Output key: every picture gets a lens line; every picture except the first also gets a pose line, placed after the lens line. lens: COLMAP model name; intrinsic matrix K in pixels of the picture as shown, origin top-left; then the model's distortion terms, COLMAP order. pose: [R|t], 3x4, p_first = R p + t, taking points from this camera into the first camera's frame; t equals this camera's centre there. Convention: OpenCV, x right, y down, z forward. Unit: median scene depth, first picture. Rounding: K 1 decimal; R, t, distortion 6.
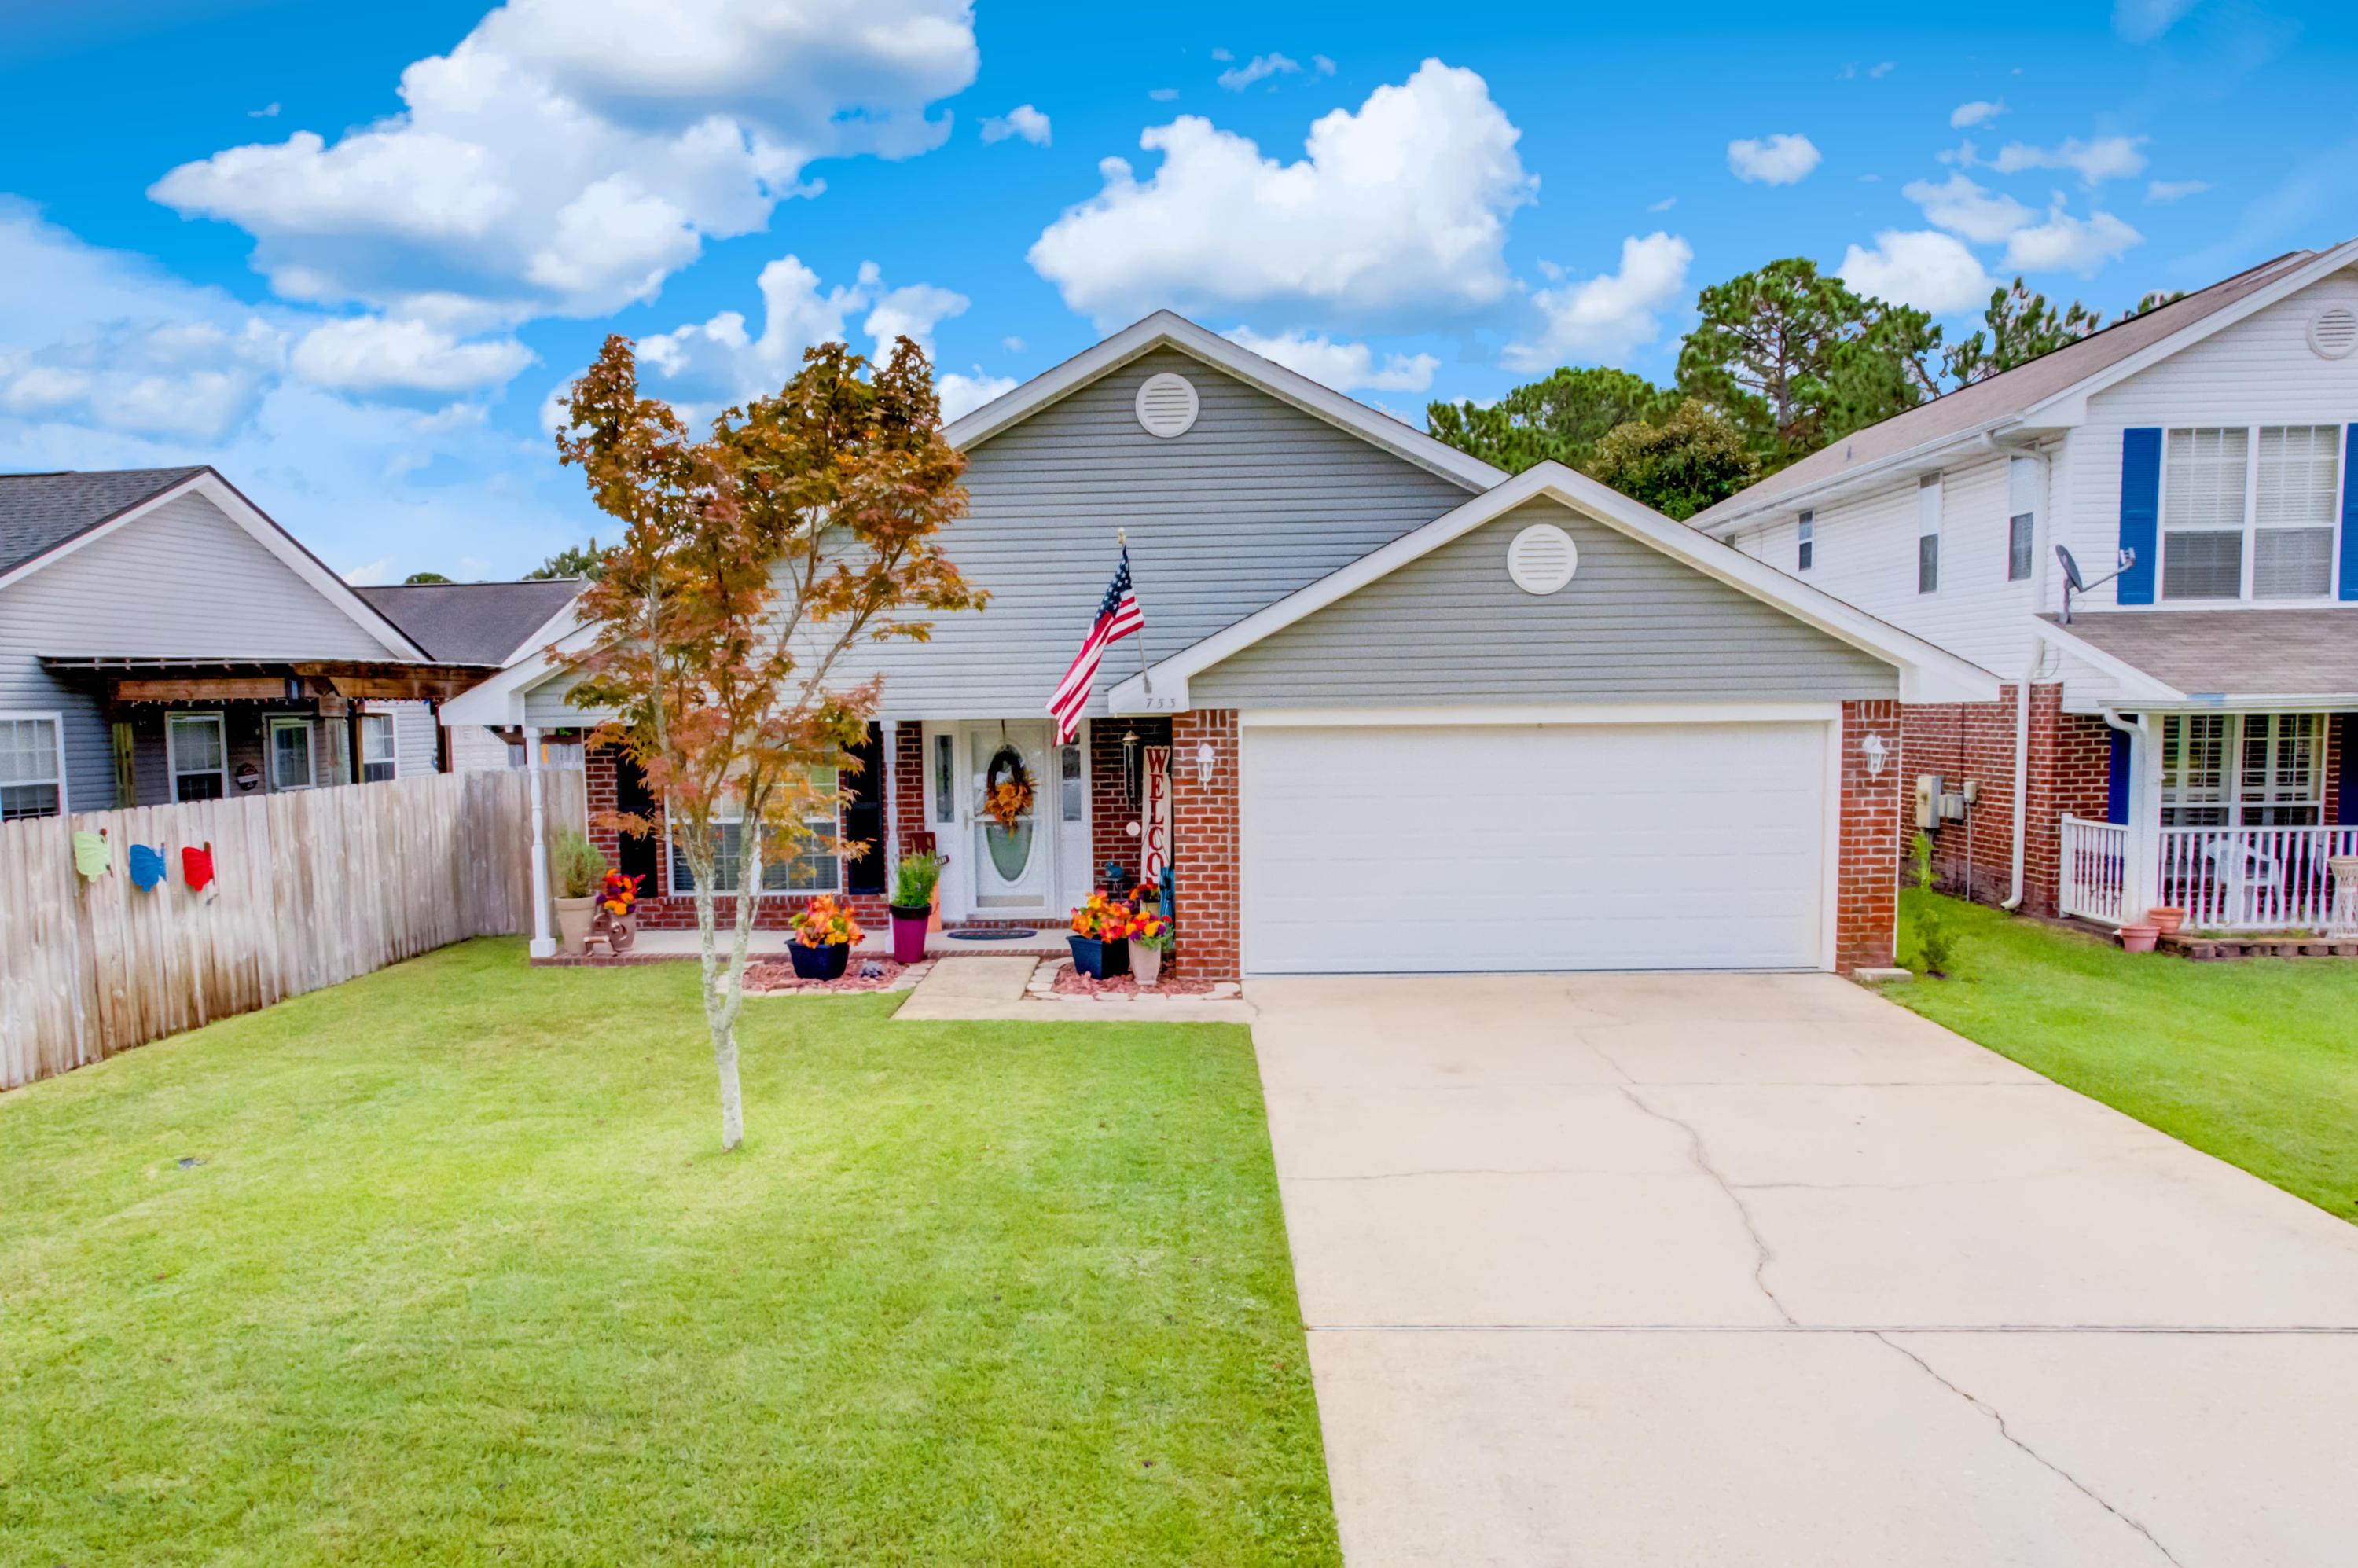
lens RADIAL K [[1543.9, 0, 1177.8], [0, 1543.9, 837.7], [0, 0, 1]] dist [-0.007005, 0.001670]
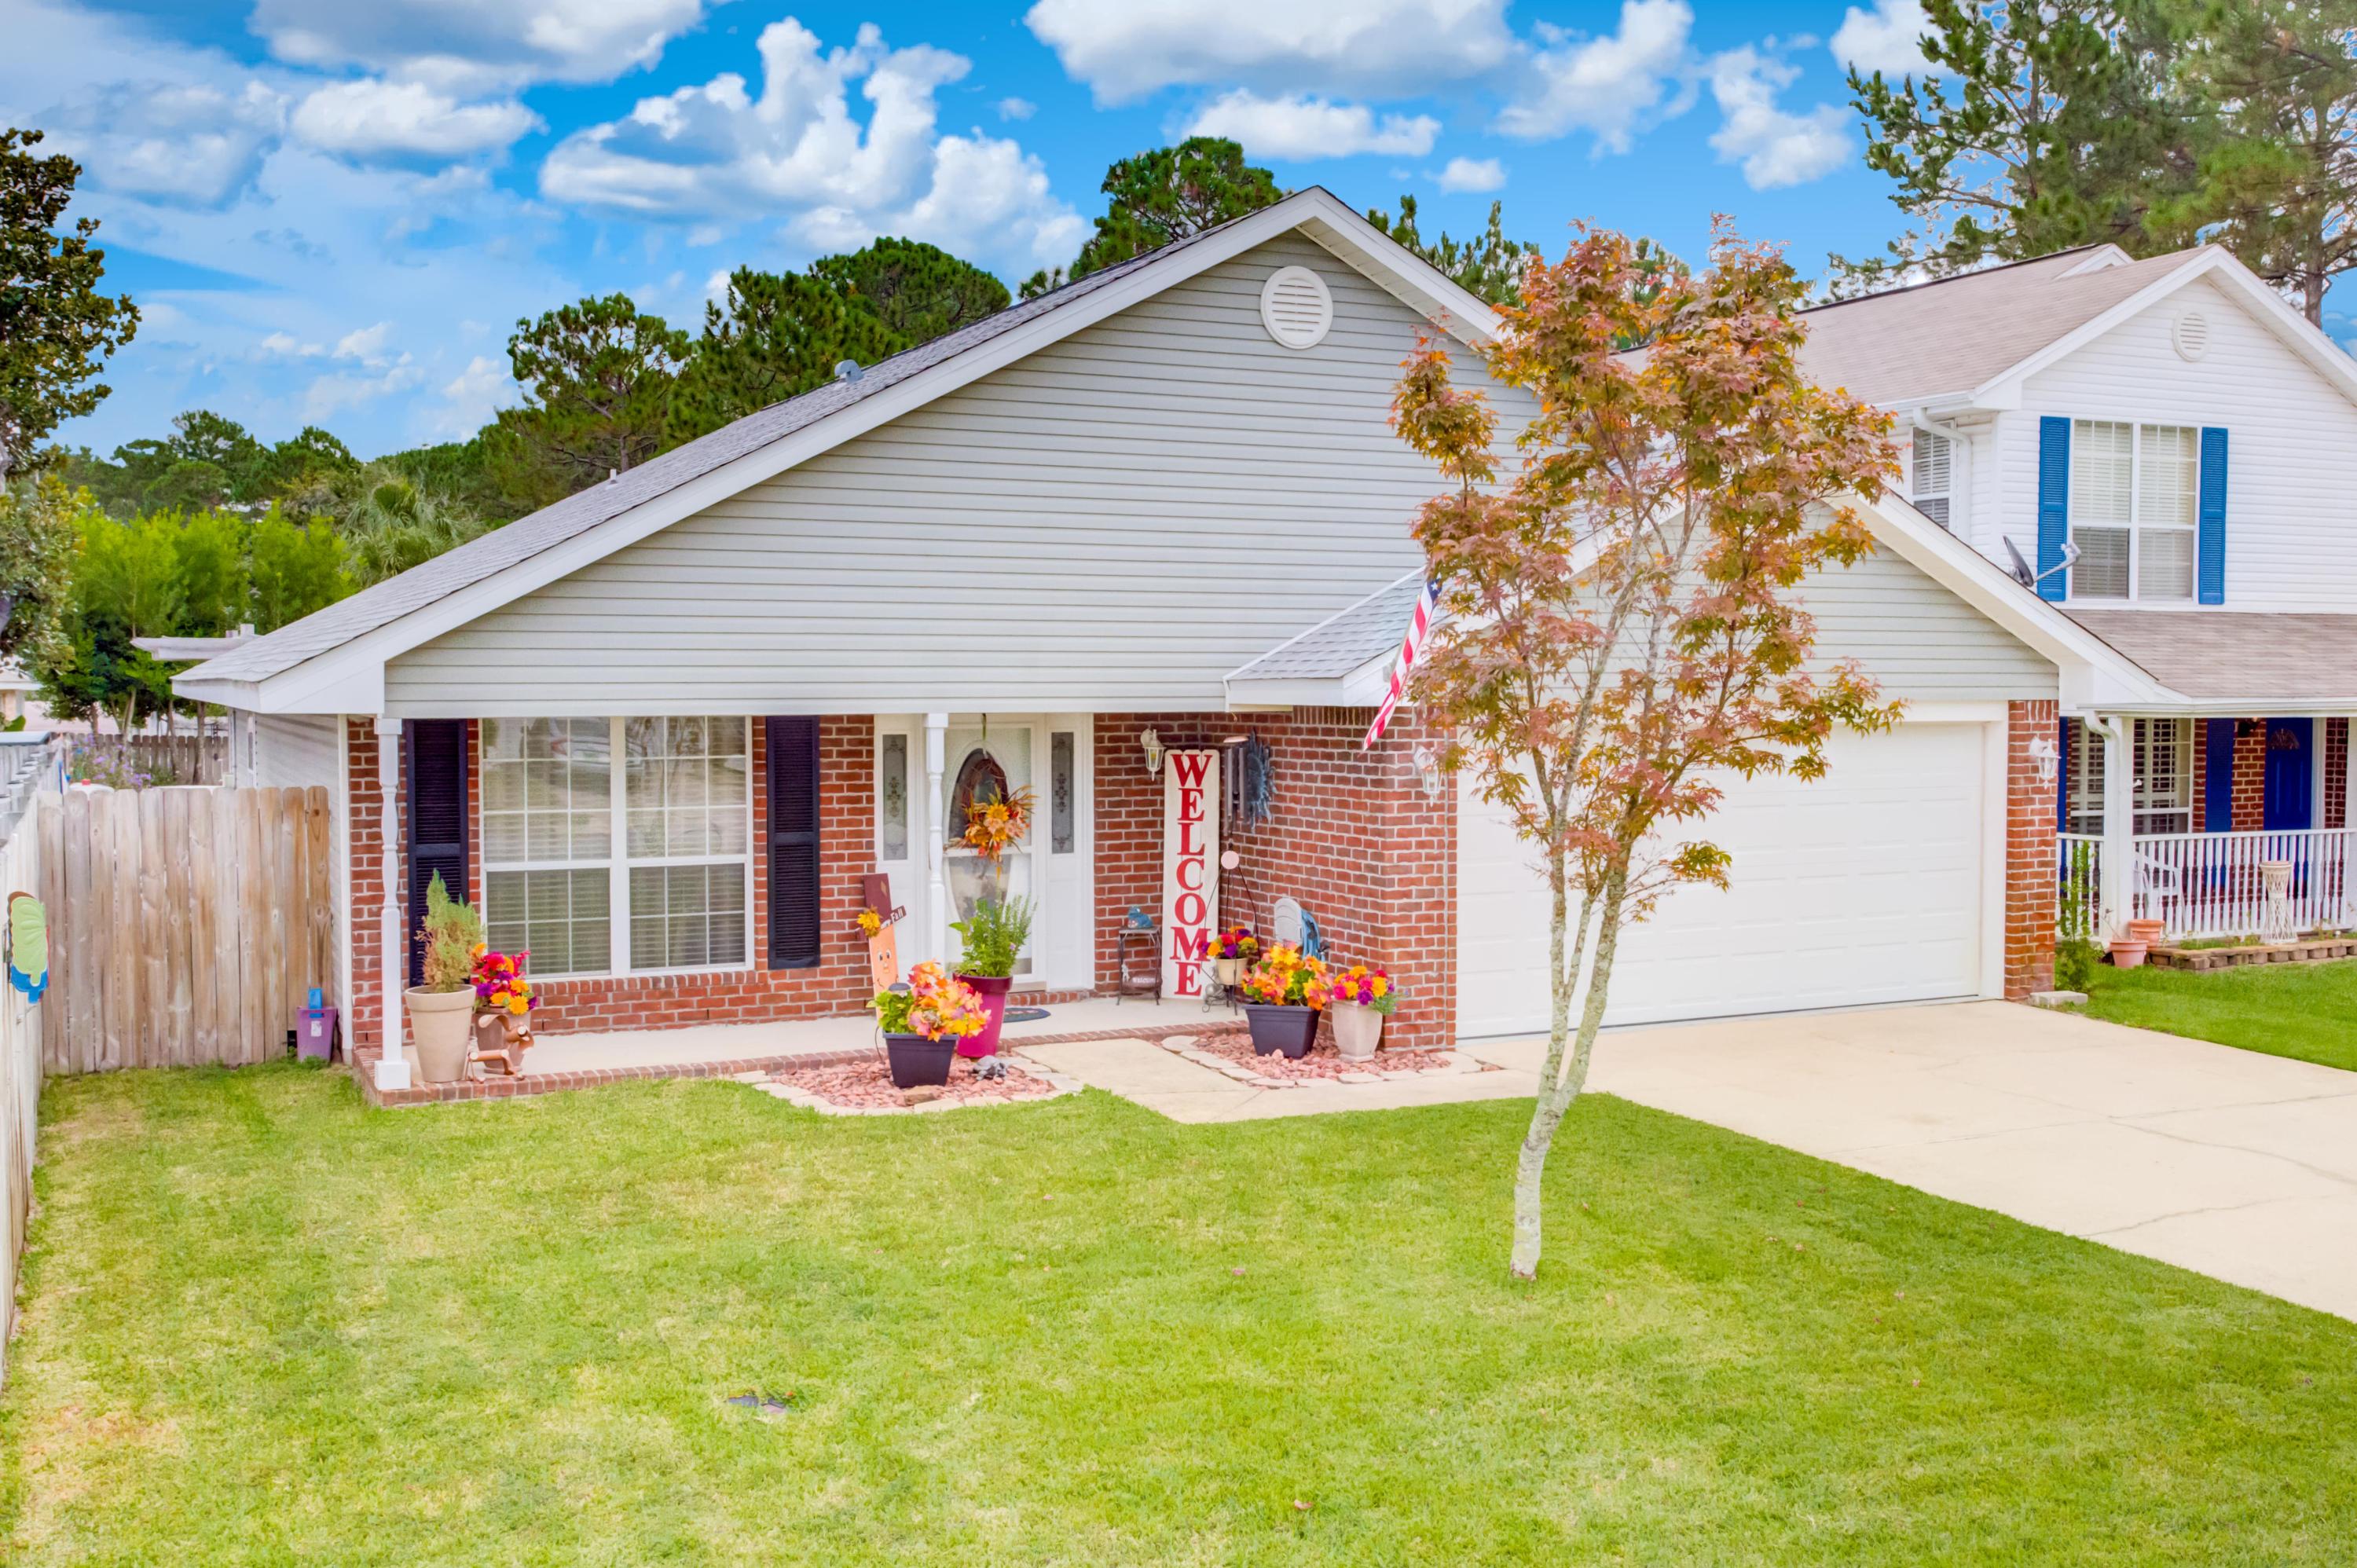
lens RADIAL K [[2234.4, 0, 1178.5], [0, 2234.4, 784.0], [0, 0, 1]] dist [0.011046, 0.006607]
pose [[0.881889, -0.006230, 0.471416, -0.585247], [0.028229, 0.998816, -0.039609, -0.000566], [-0.470611, 0.048239, 0.881021, 0.057424]]
